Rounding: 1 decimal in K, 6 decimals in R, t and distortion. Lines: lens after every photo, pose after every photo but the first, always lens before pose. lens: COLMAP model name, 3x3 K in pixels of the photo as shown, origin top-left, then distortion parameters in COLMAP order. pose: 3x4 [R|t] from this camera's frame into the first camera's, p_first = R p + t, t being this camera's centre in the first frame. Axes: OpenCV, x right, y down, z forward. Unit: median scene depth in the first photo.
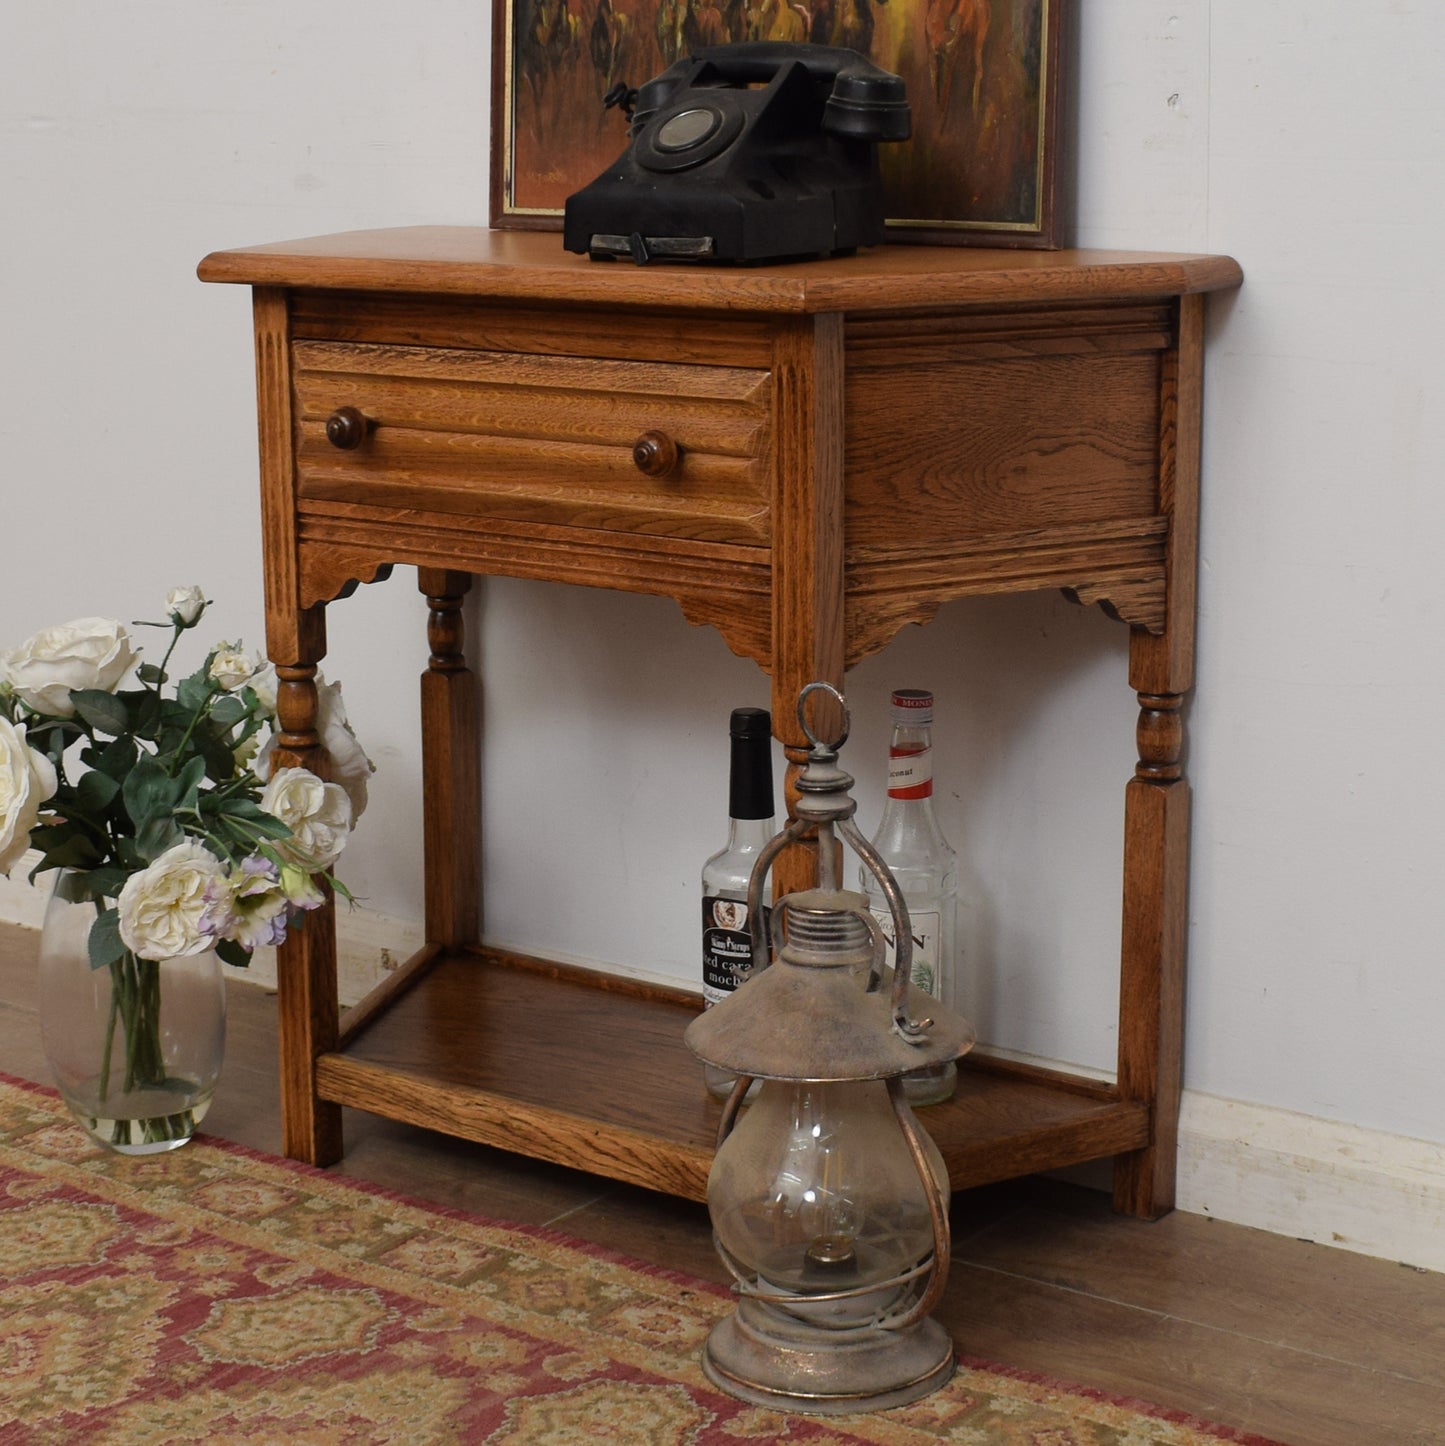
lens RADIAL K [[3060.6, 0, 752.6], [0, 3060.6, 722.2], [0, 0, 1]] dist [-0.055126, -0.439378]
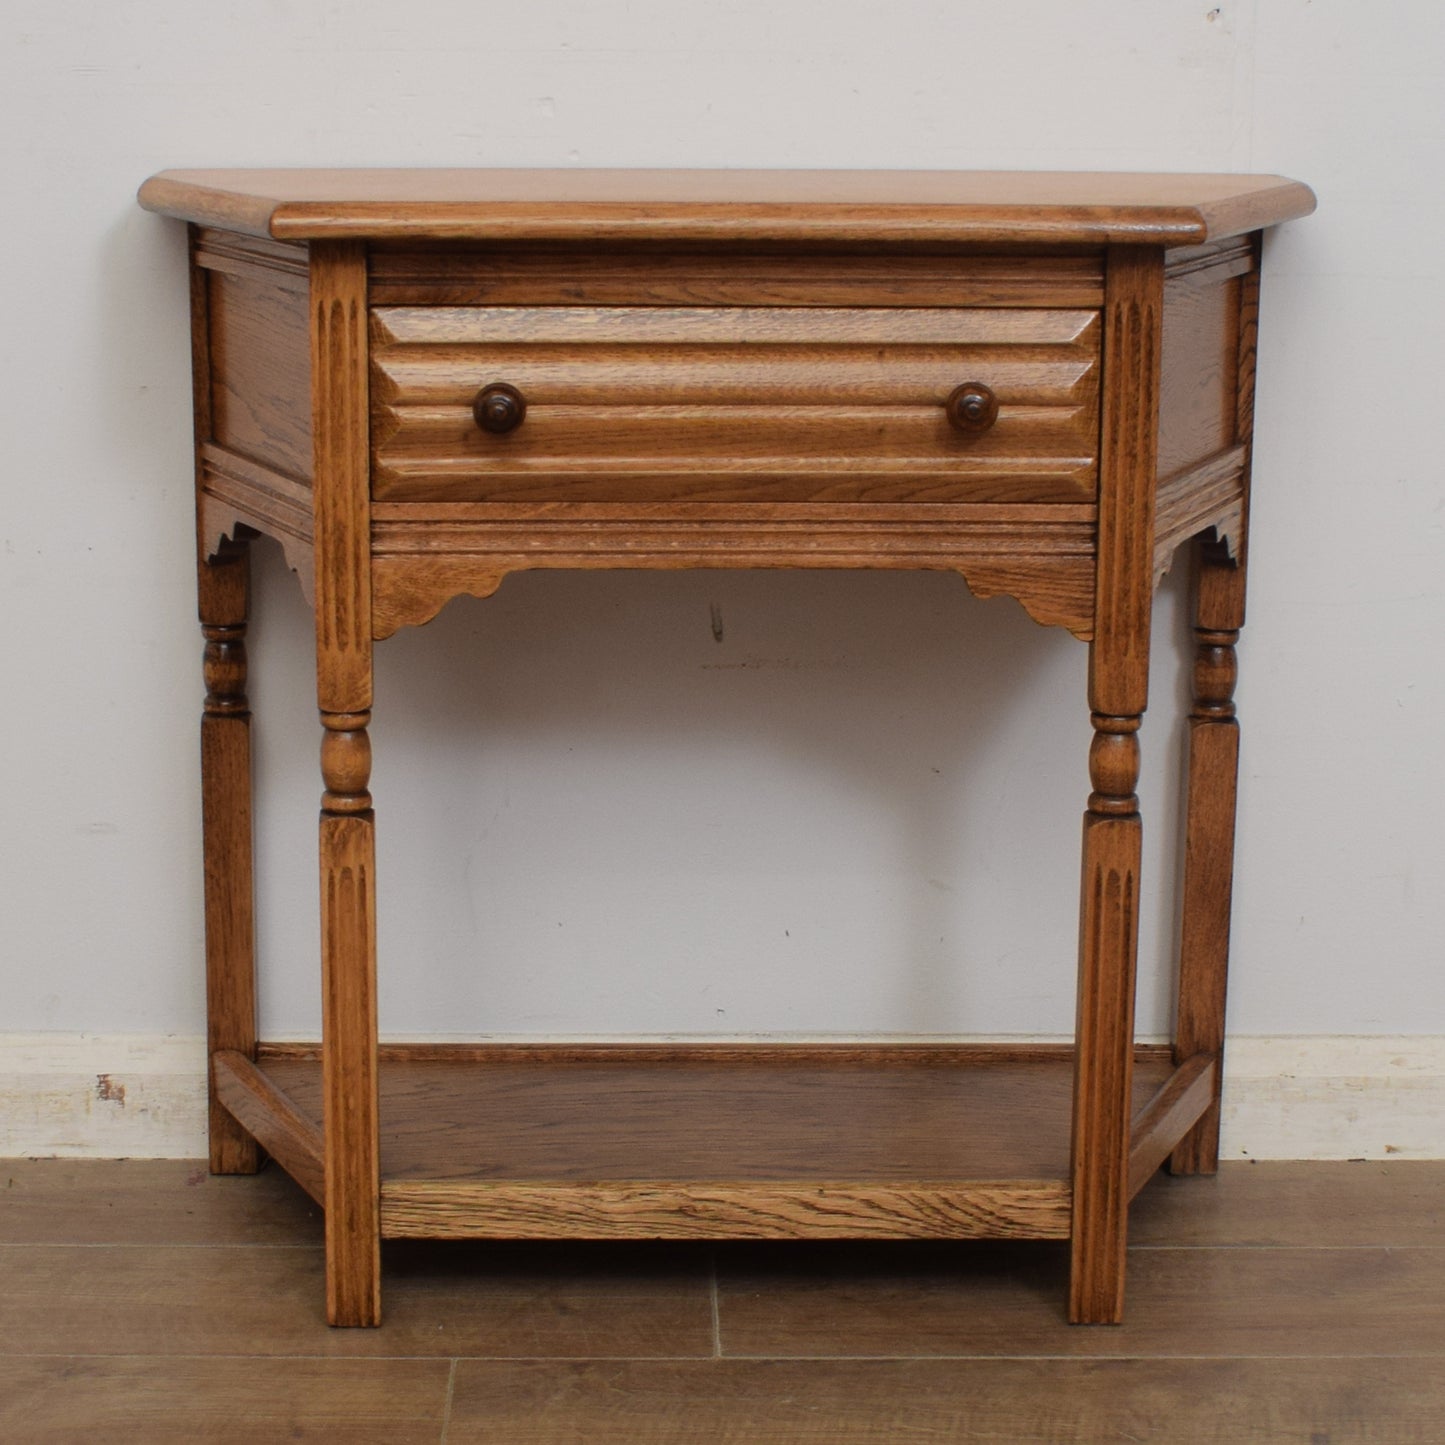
lens RADIAL K [[3462.5, 0, 717.8], [0, 3462.5, 802.0], [0, 0, 1]] dist [-0.067128, -0.174957]
pose [[0.792377, -0.131767, 0.595630, -0.666842], [0.119447, 0.991006, 0.060330, -0.041196], [-0.598223, 0.023342, 0.800990, 0.222915]]
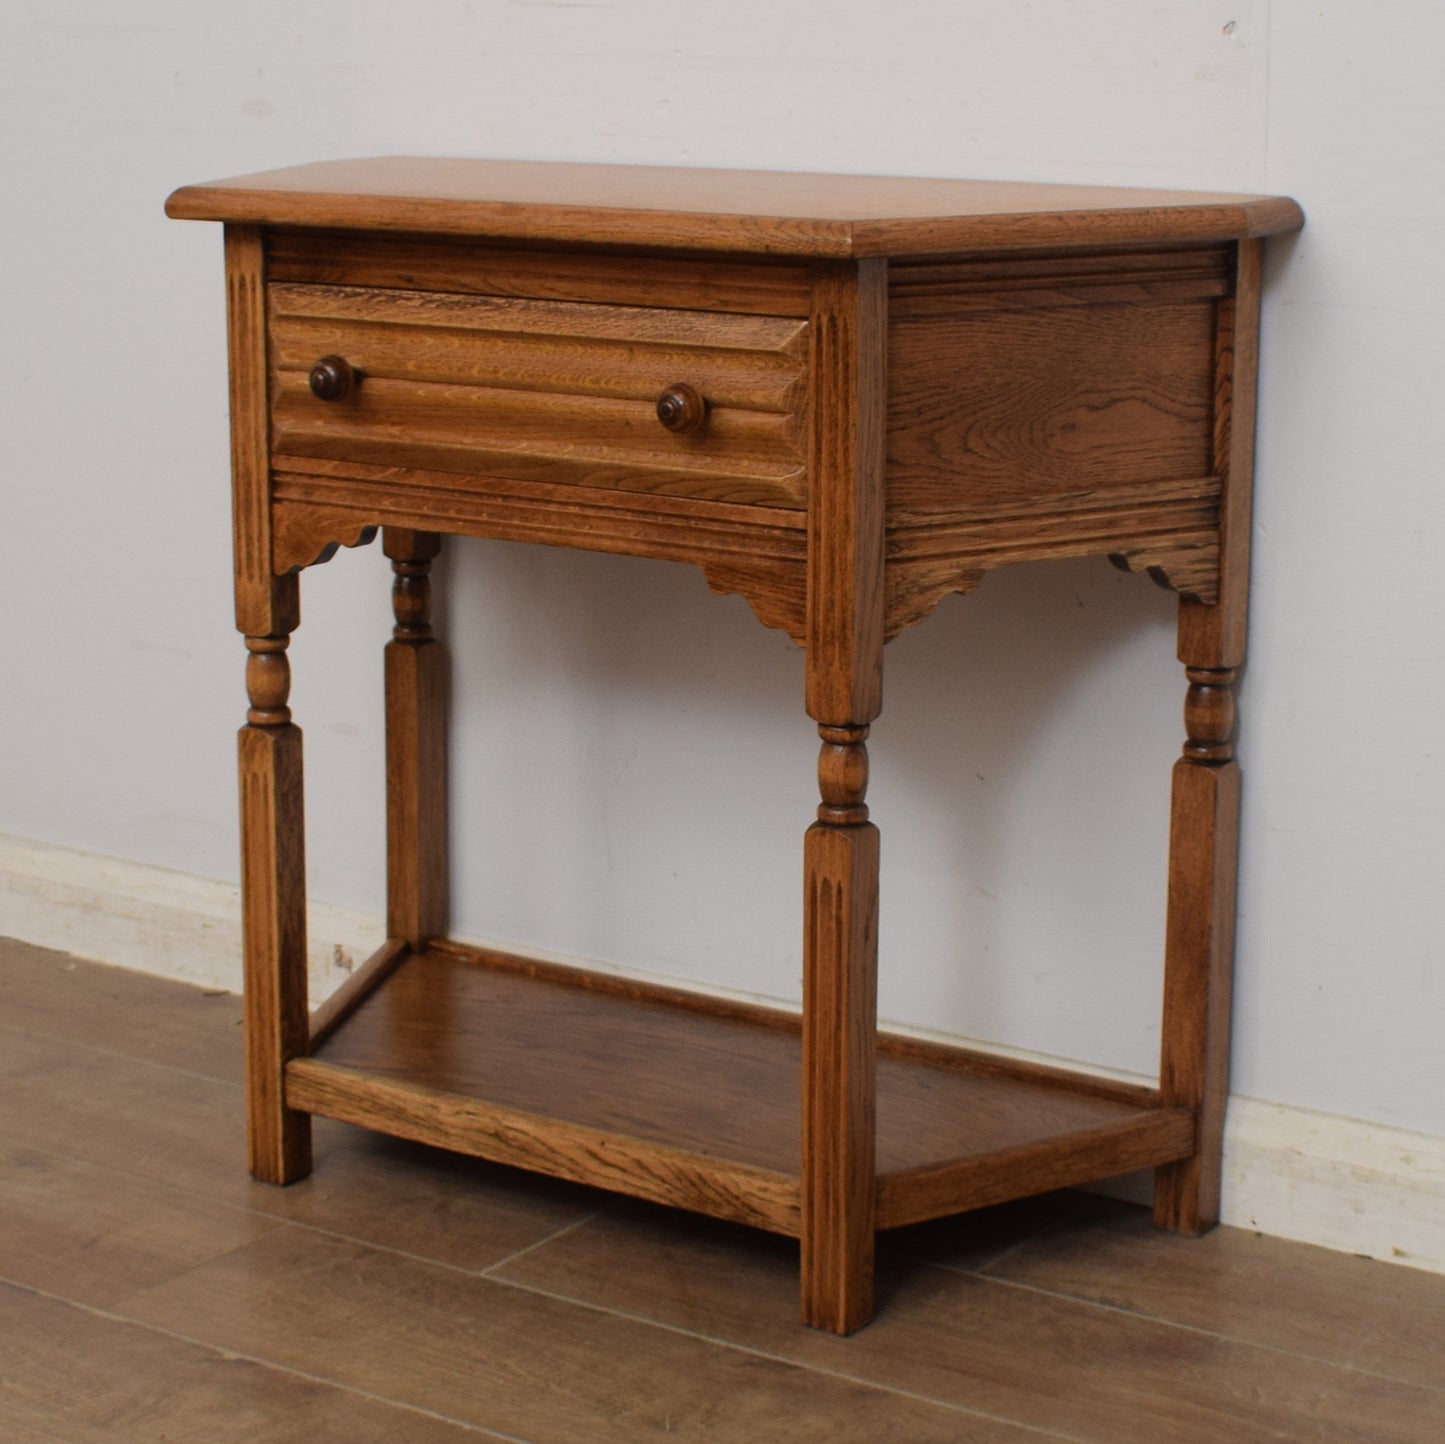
lens RADIAL K [[3403.2, 0, 697.4], [0, 3403.2, 719.7], [0, 0, 1]] dist [-0.051450, -0.473497]
pose [[0.999630, 0.000169, 0.027185, -0.051416], [-0.000379, 0.999970, 0.007711, -0.001605], [-0.027183, -0.007719, 0.999601, -0.027131]]
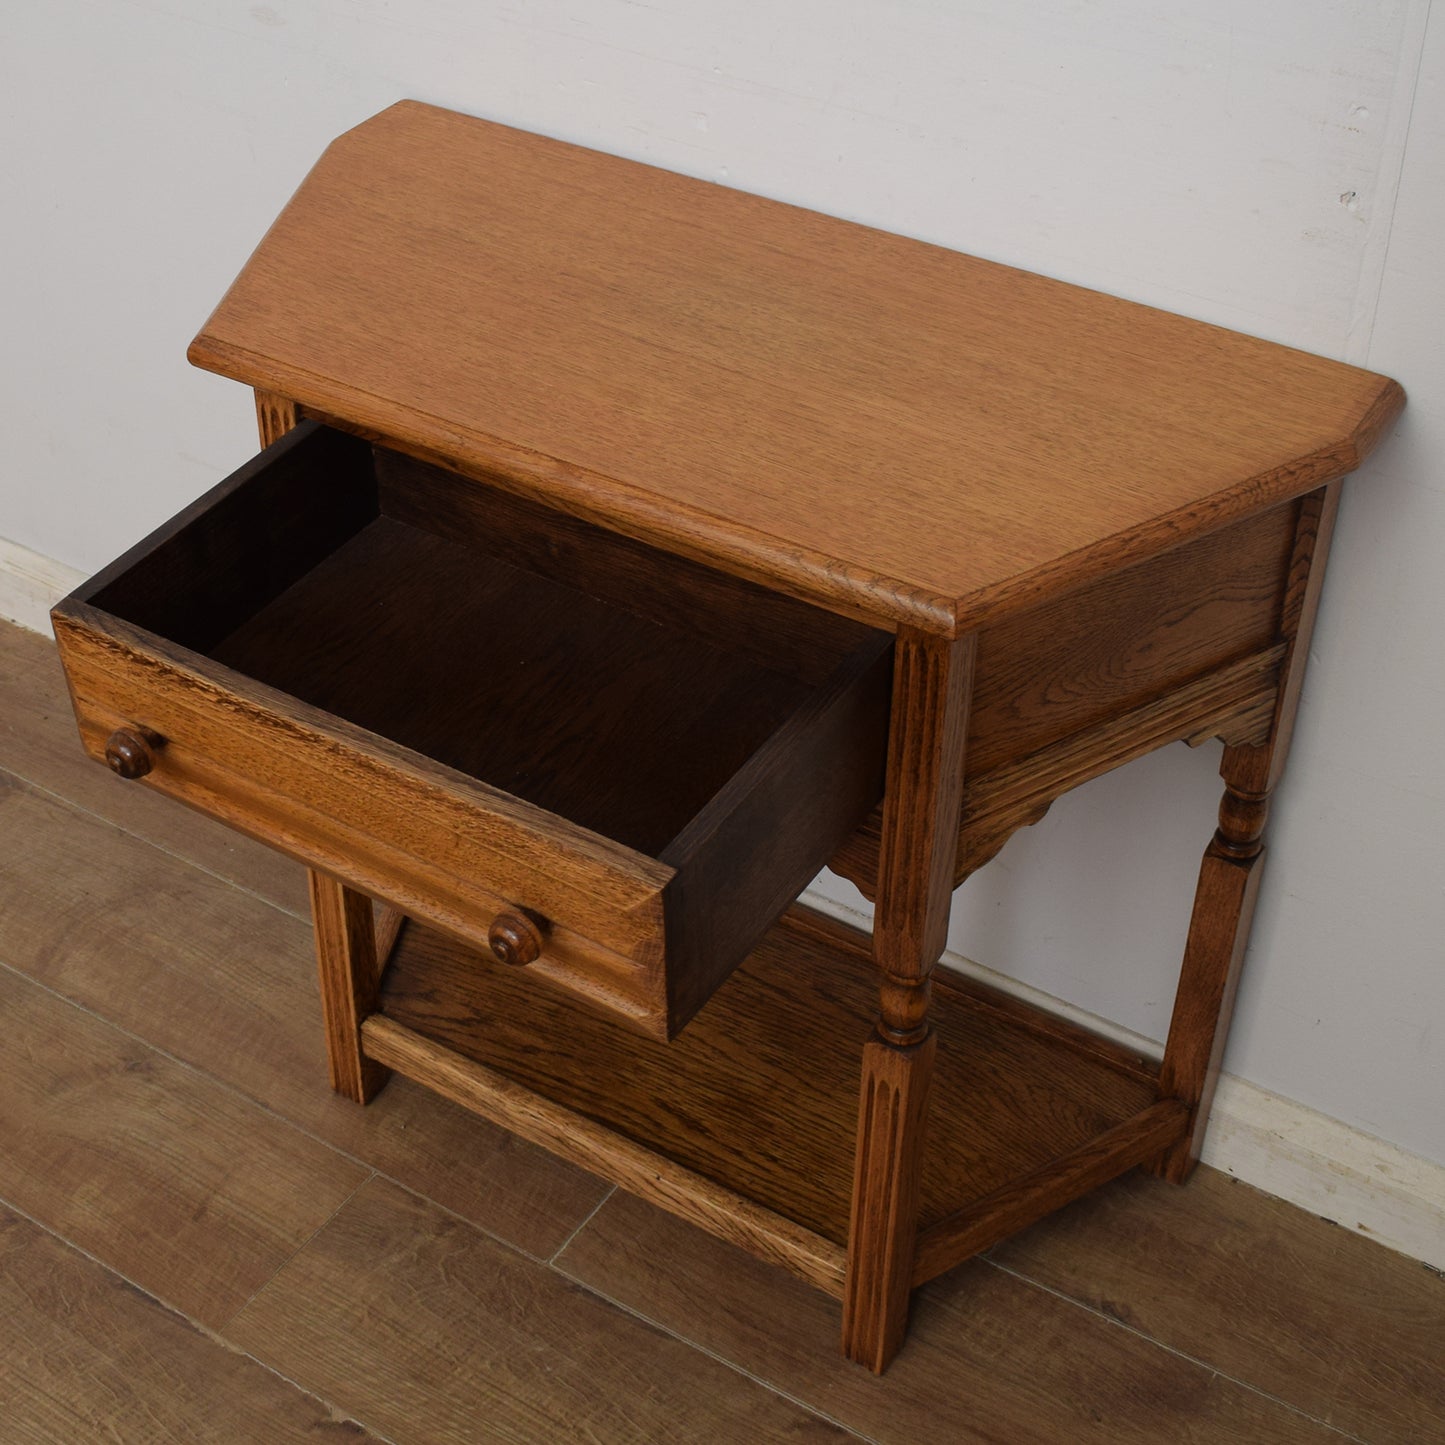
lens RADIAL K [[2433.1, 0, 561.0], [0, 2433.1, 665.4], [0, 0, 1]] dist [-0.097432, 0.020643]
pose [[0.999644, -0.026202, 0.005106, -0.084825], [0.021686, 0.908596, 0.417113, -0.365569], [-0.015568, -0.416854, 0.908840, 0.346199]]
